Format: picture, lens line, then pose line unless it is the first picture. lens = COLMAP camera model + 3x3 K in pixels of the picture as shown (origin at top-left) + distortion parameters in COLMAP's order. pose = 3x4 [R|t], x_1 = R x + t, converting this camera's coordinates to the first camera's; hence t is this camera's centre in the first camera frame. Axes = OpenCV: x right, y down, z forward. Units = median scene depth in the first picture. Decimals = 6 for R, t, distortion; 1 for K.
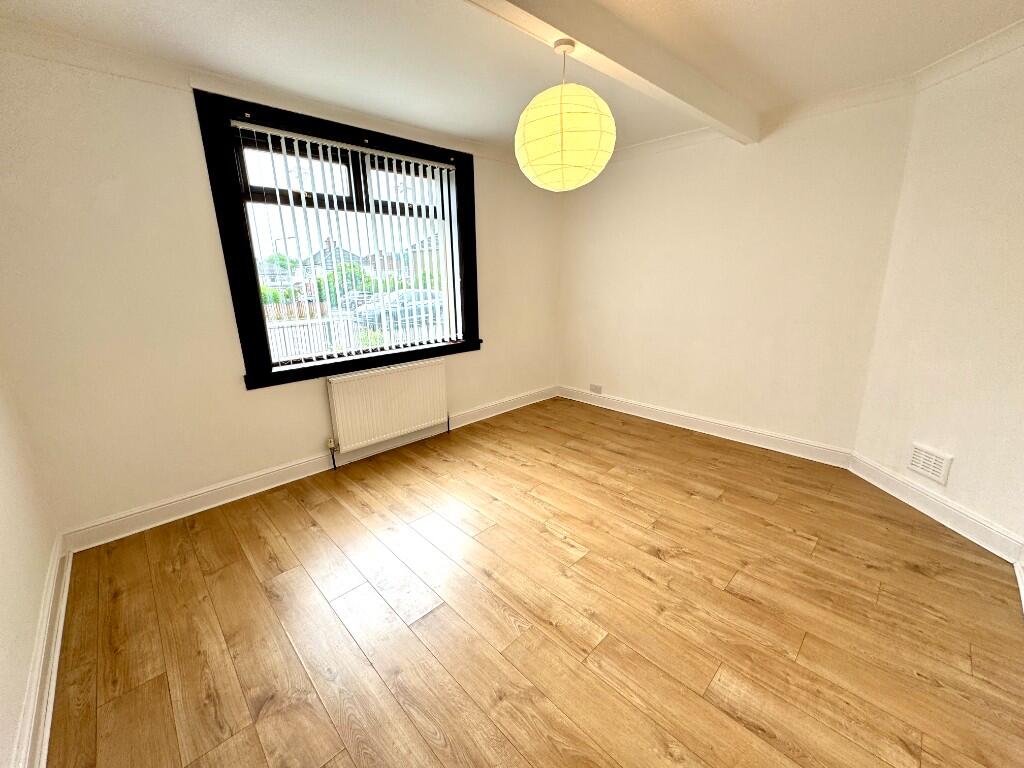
lens RADIAL K [[410.0, 0, 506.6], [0, 410.0, 385.2], [0, 0, 1]] dist [-0.003854, 0.000710]
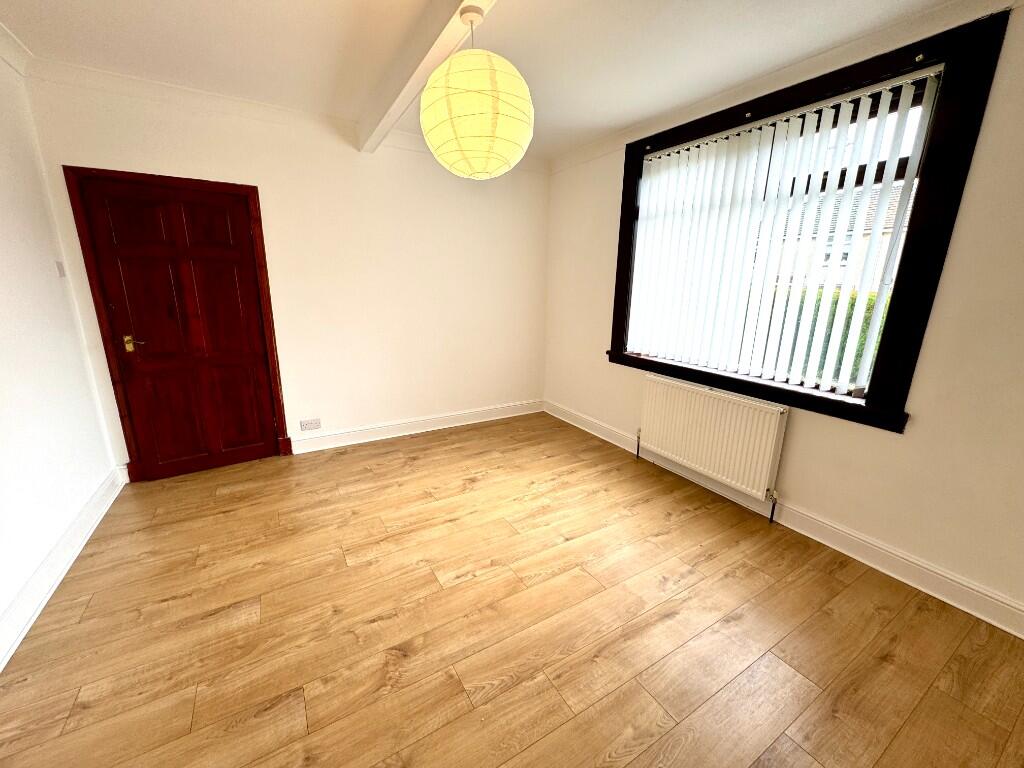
lens RADIAL K [[410.0, 0, 517.8], [0, 410.0, 388.3], [0, 0, 1]] dist [-0.003854, 0.000710]
pose [[-0.218734, 0.259240, -0.940718, 0.874713], [-0.268978, 0.910694, 0.313509, -0.301993], [0.937980, 0.321607, -0.129470, 1.113543]]
